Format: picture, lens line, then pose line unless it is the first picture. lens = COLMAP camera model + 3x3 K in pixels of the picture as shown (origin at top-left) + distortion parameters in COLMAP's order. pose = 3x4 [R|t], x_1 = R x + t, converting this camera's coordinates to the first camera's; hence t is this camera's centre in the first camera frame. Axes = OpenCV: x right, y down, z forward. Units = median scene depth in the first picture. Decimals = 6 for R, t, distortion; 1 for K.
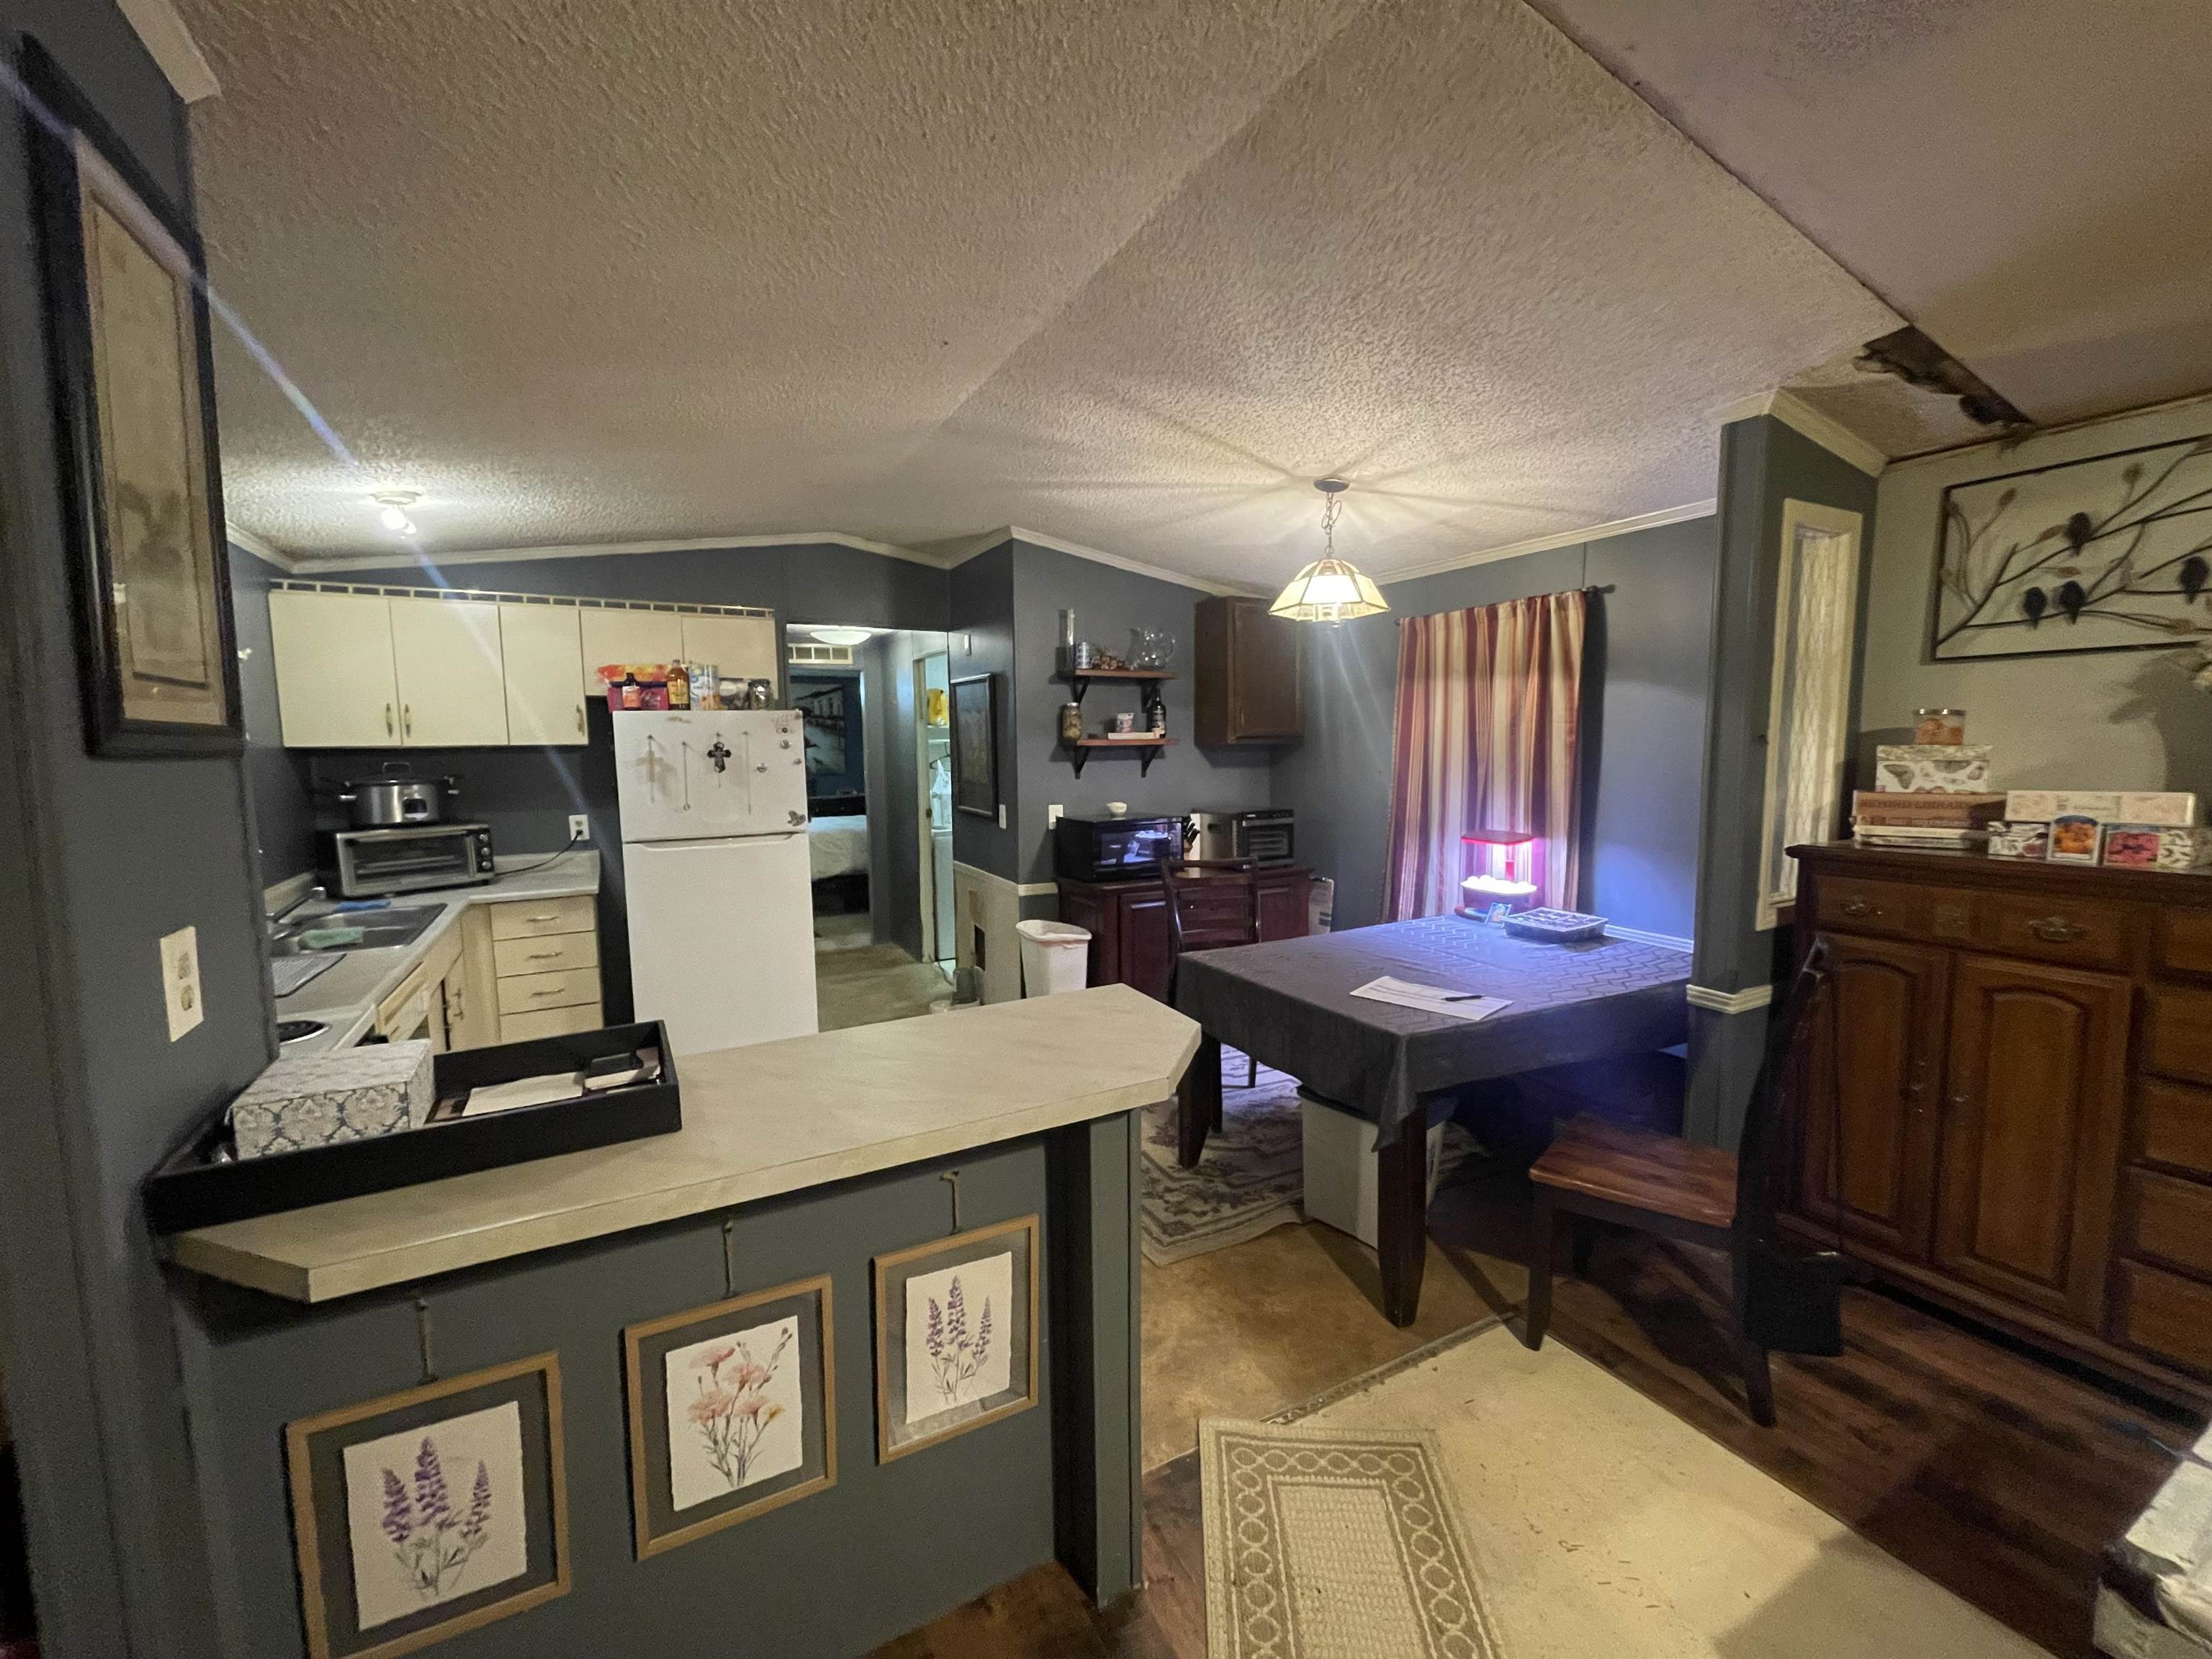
lens RADIAL K [[891.8, 0, 1102.3], [0, 891.8, 825.9], [0, 0, 1]] dist [-0.000925, -0.000356]
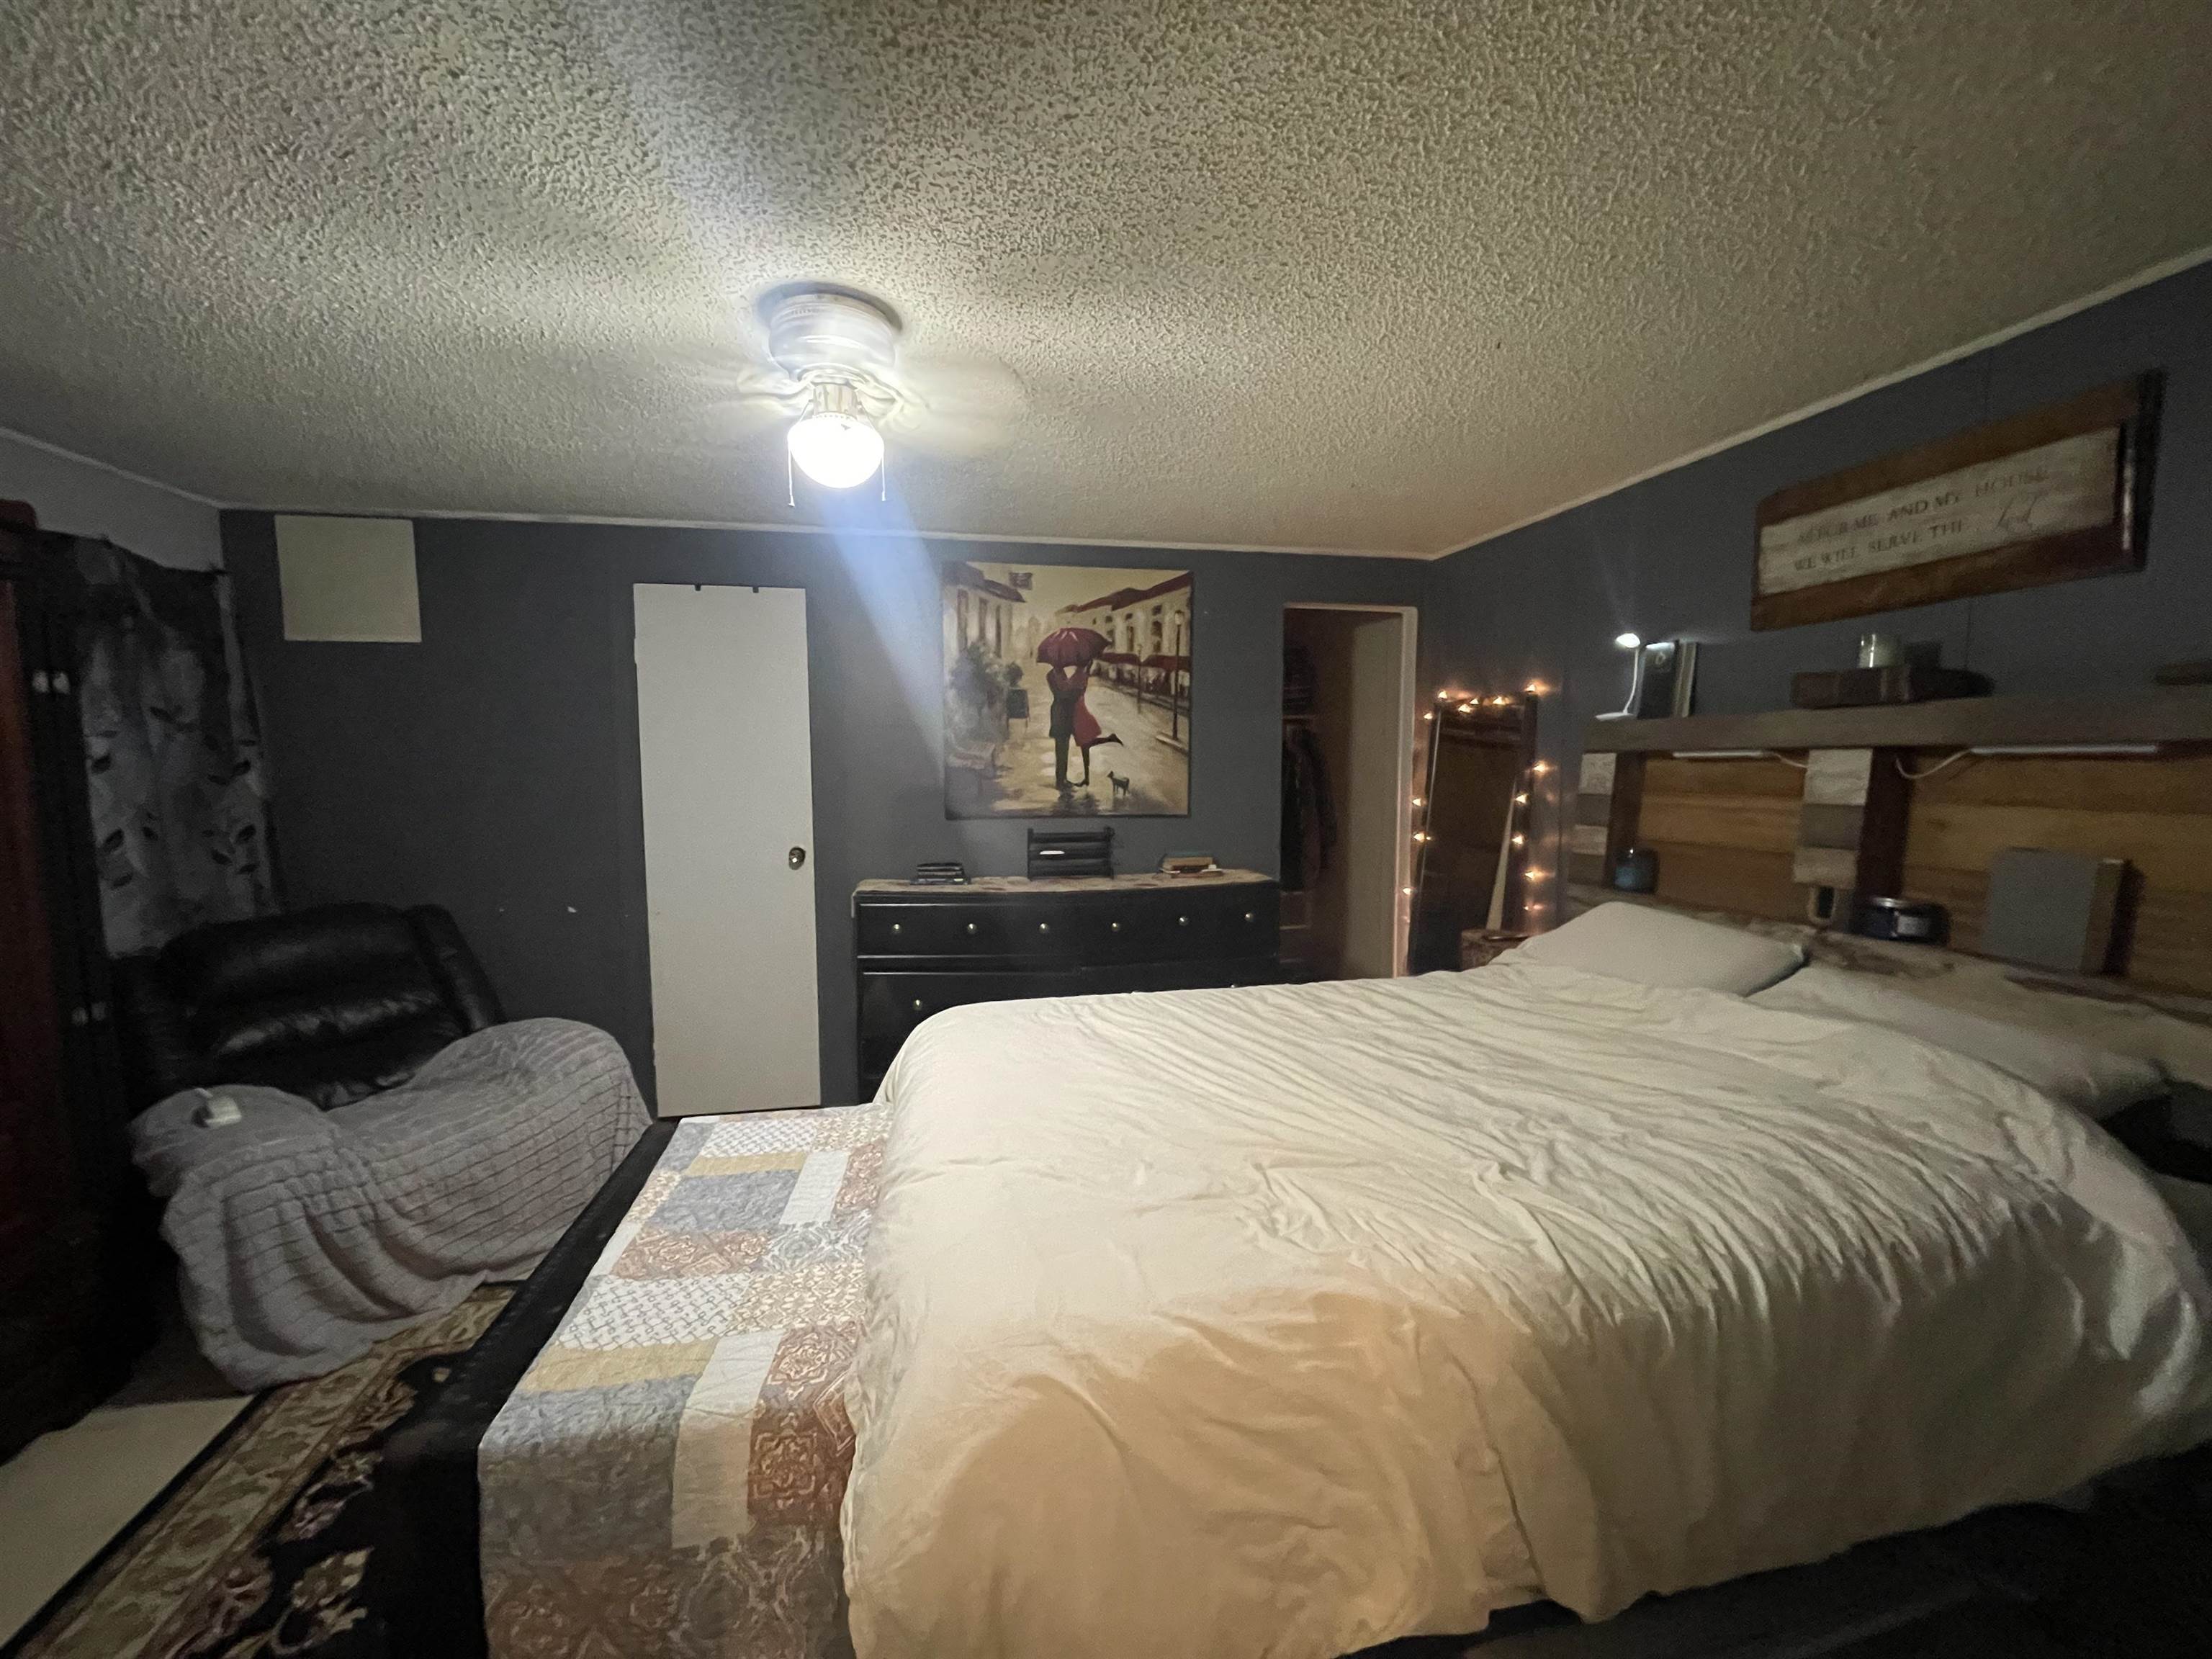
lens RADIAL K [[891.8, 0, 1104.8], [0, 891.8, 833.3], [0, 0, 1]] dist [-0.000925, -0.000356]
pose [[0.954581, 0.029945, -0.296443, -0.547001], [-0.030956, 0.999520, 0.001281, -0.131054], [0.296340, 0.007954, 0.955050, 1.649175]]
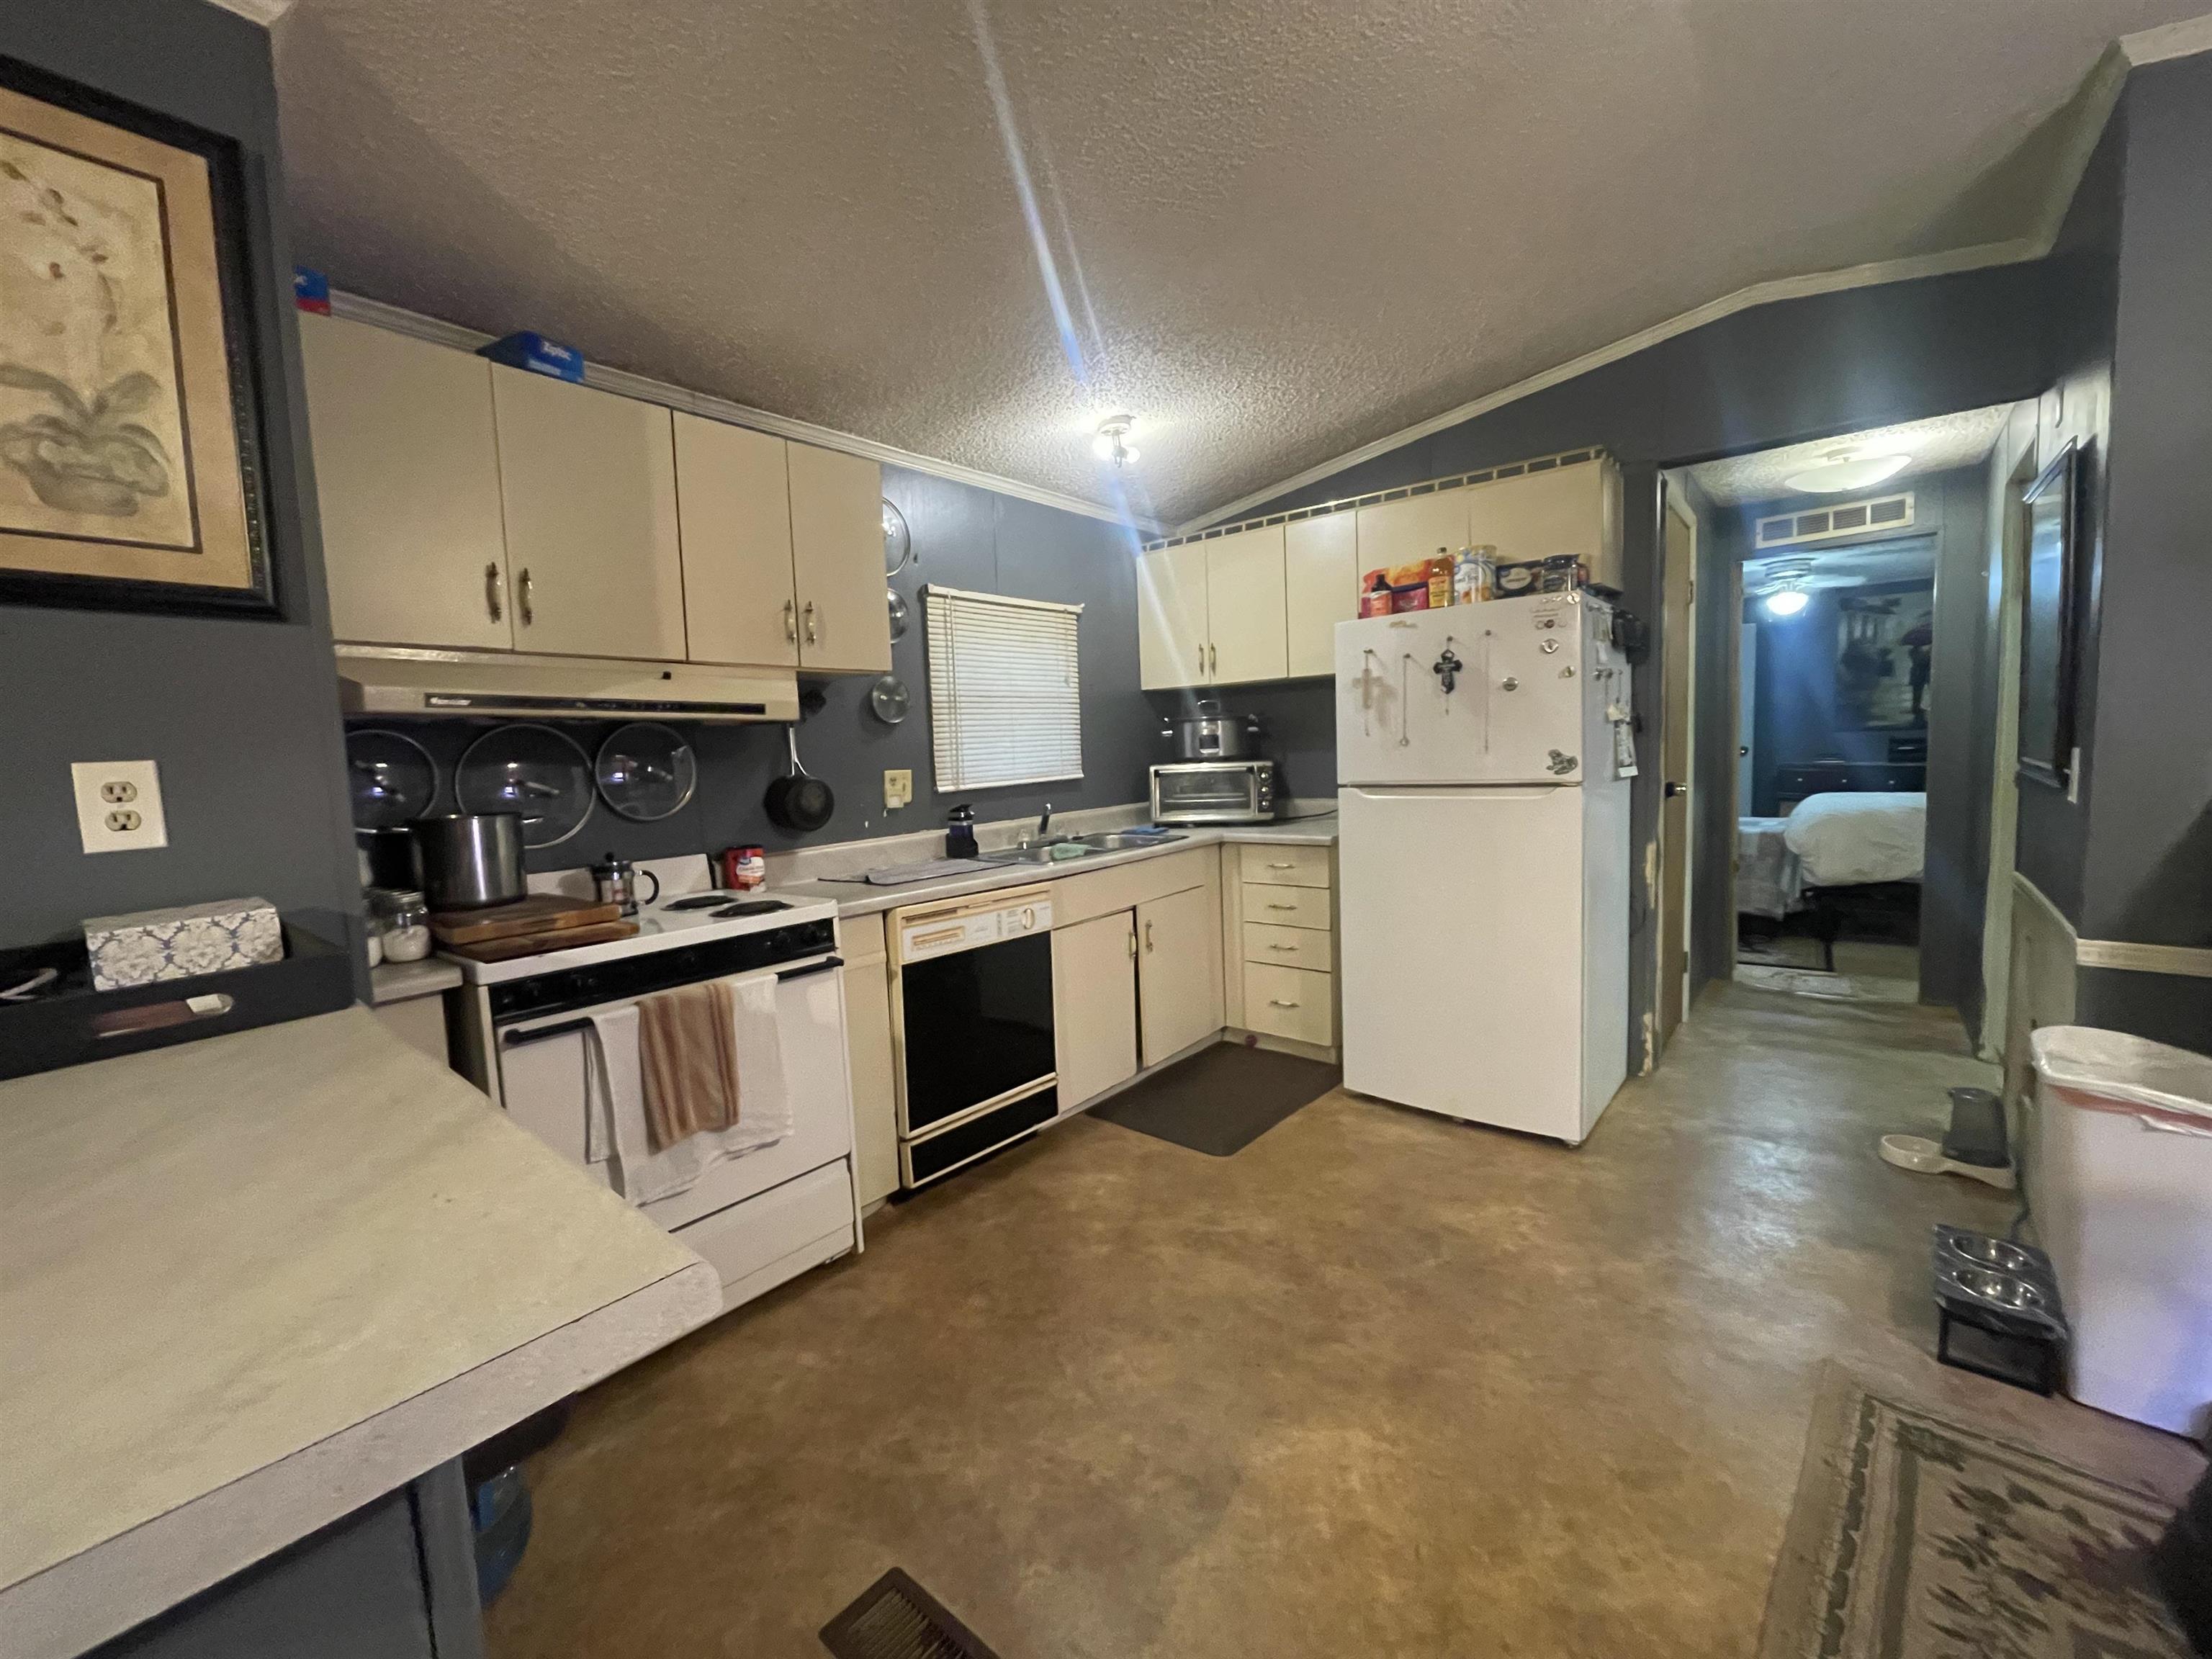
lens RADIAL K [[891.8, 0, 1106.6], [0, 891.8, 823.8], [0, 0, 1]] dist [-0.000925, -0.000356]
pose [[0.371497, 0.077988, -0.925153, 0.135449], [-0.056289, 0.996525, 0.061402, 0.015109], [0.926726, 0.029265, 0.374596, 0.487787]]
